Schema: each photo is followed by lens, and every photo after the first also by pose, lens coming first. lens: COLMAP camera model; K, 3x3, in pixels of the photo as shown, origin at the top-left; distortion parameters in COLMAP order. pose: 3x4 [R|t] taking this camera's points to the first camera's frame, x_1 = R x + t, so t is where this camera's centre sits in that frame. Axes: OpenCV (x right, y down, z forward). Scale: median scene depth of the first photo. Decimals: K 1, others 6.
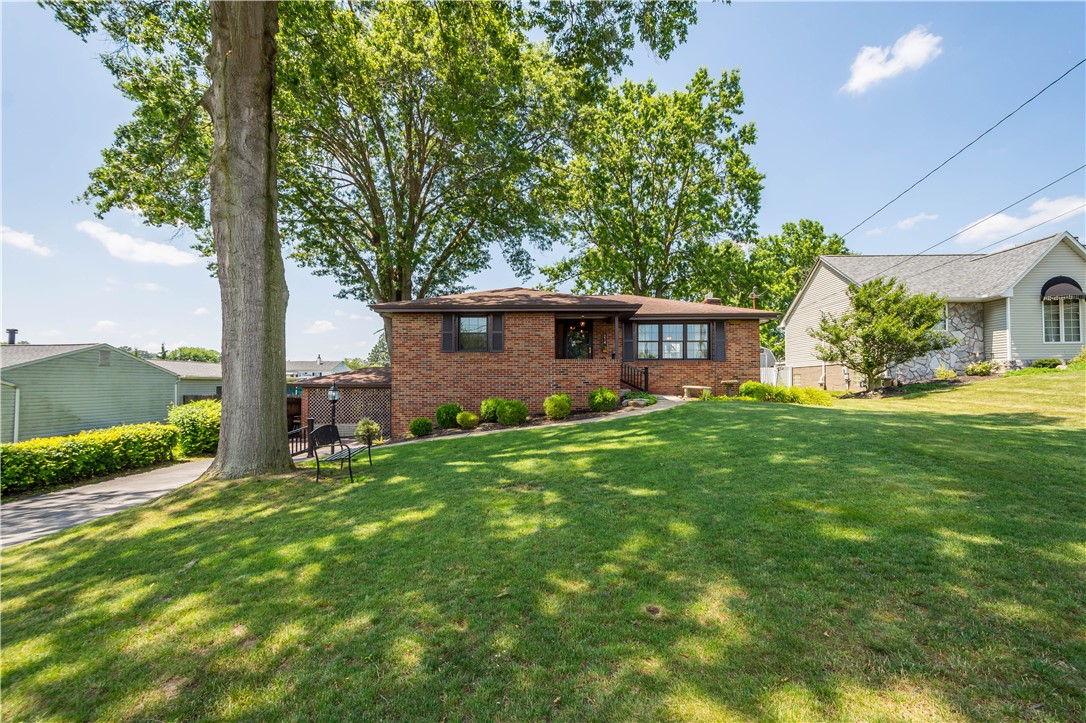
lens RADIAL K [[463.4, 0, 543.0], [0, 463.4, 361.5], [0, 0, 1]] dist [-0.002013, -0.000145]
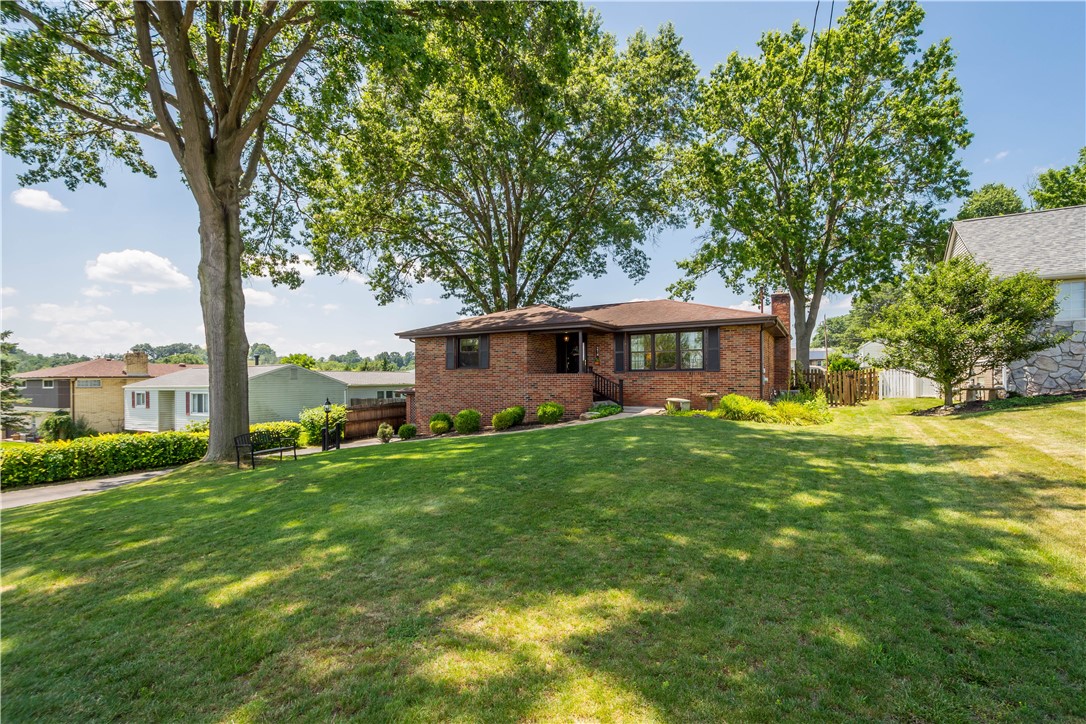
lens RADIAL K [[479.9, 0, 546.0], [0, 479.9, 368.6], [0, 0, 1]] dist [0.004950, 0.000260]
pose [[0.899597, -0.017686, -0.436363, 0.556682], [0.028737, 0.999411, 0.018737, -0.037749], [0.435775, -0.029395, 0.899576, -0.006563]]
